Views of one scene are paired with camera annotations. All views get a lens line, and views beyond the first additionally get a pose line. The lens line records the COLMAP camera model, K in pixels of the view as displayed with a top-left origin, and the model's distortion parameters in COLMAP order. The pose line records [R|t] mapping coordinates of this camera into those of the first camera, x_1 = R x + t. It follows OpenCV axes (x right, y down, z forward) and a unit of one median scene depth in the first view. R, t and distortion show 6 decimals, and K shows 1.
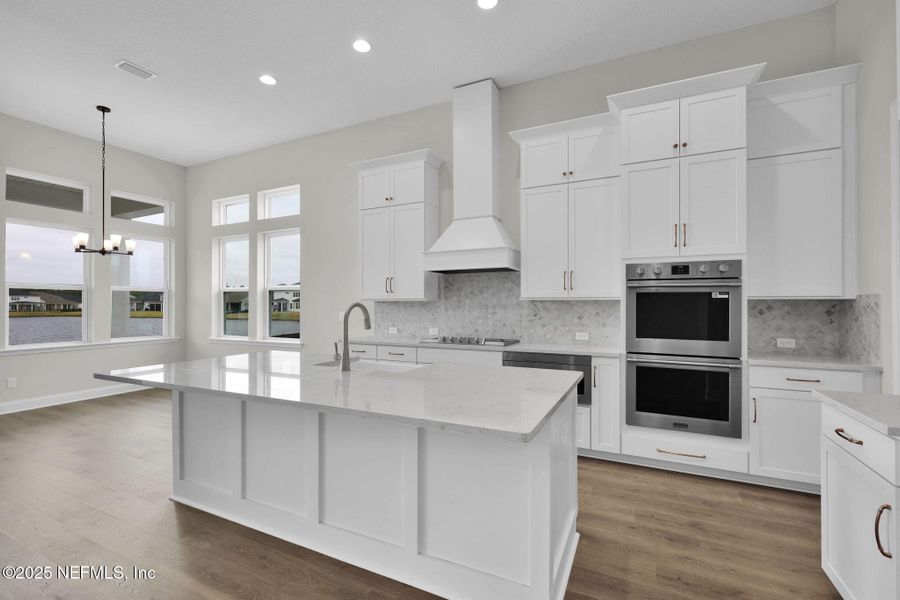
lens RADIAL K [[402.8, 0, 450.0], [0, 402.8, 300.0], [0, 0, 1]] dist [0.000971, -0.000100]
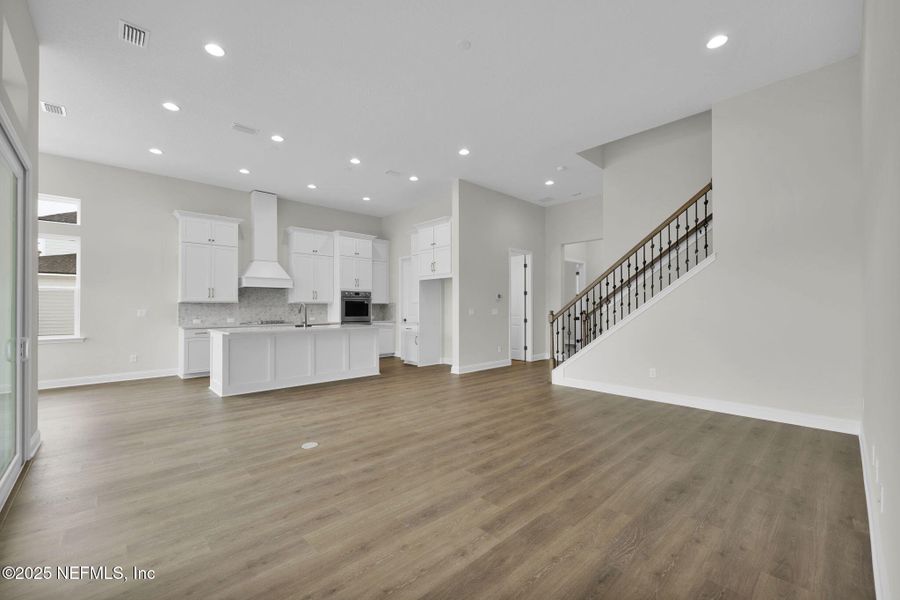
lens RADIAL K [[366.6, 0, 449.3], [0, 366.6, 303.8], [0, 0, 1]] dist [0.000801, 0.000082]
pose [[0.354012, 0.012091, 0.935163, -1.297875], [-0.005093, 0.999927, -0.011001, 0.021276], [-0.935227, -0.000868, 0.354048, -0.474139]]
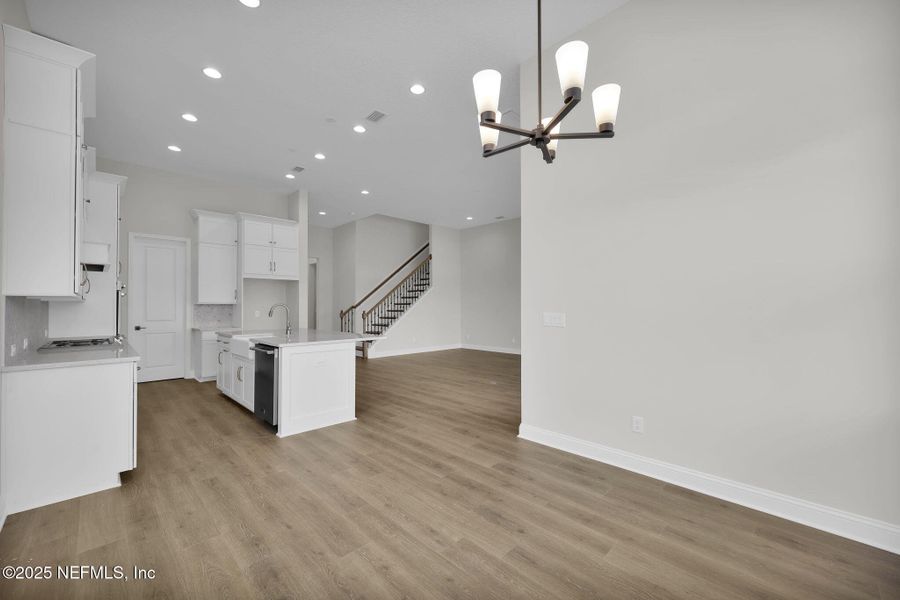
lens RADIAL K [[366.6, 0, 449.3], [0, 366.6, 303.8], [0, 0, 1]] dist [0.000801, 0.000082]
pose [[-0.942022, 0.010698, 0.335380, -1.008739], [0.005470, 0.999848, -0.016527, 0.028636], [-0.335506, -0.013735, -0.941938, 1.486834]]
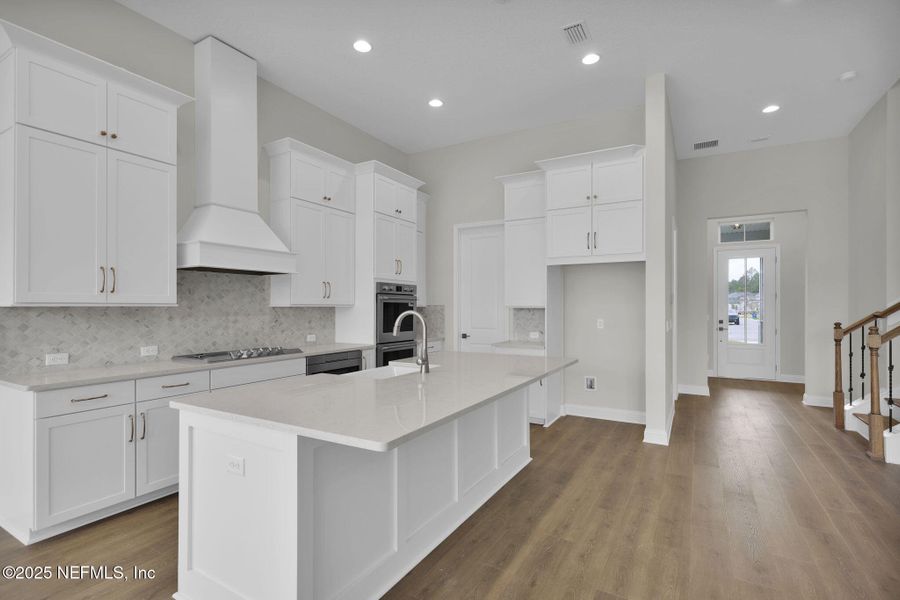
lens RADIAL K [[425.0, 0, 446.5], [0, 425.0, 305.6], [0, 0, 1]] dist [0.001311, 0.000198]
pose [[0.078348, 0.004721, 0.996915, -0.794465], [-0.009498, 0.999947, -0.003989, -0.001370], [-0.996881, -0.009156, 0.078389, 0.484100]]
